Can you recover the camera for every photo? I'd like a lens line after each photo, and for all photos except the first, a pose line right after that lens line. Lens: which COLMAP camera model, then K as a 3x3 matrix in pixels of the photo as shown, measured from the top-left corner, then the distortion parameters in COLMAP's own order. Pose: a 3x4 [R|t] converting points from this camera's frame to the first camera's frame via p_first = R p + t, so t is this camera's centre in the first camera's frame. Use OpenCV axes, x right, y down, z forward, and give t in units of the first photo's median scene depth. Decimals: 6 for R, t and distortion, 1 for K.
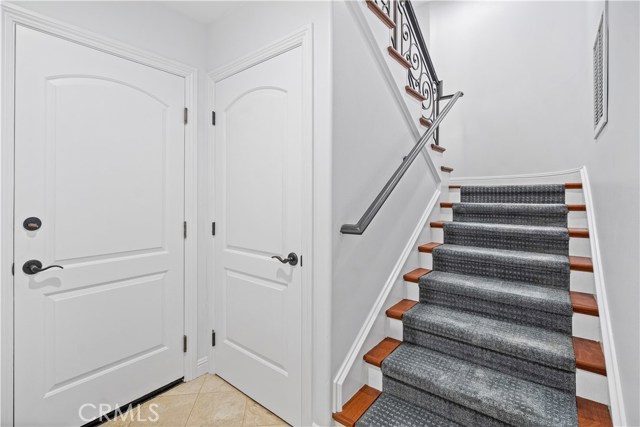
lens RADIAL K [[302.7, 0, 316.9], [0, 302.7, 193.8], [0, 0, 1]] dist [-0.000954, 0.000235]
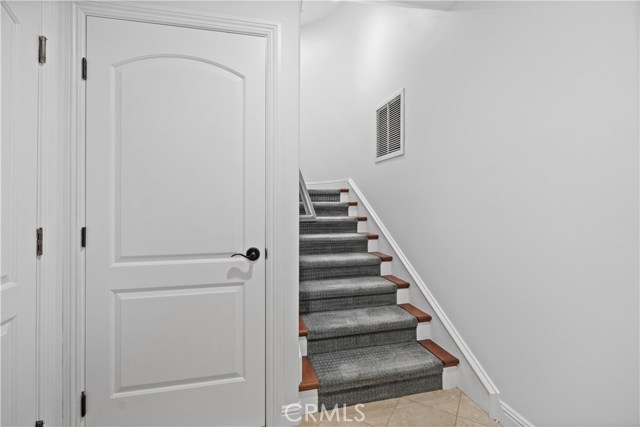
lens RADIAL K [[294.3, 0, 319.1], [0, 294.3, 202.3], [0, 0, 1]] dist [-0.000036, 0.000385]
pose [[0.602850, -0.000215, 0.797855, -0.674328], [-0.003520, 0.999990, 0.002930, 0.045593], [-0.797847, -0.004574, 0.602843, 0.260715]]
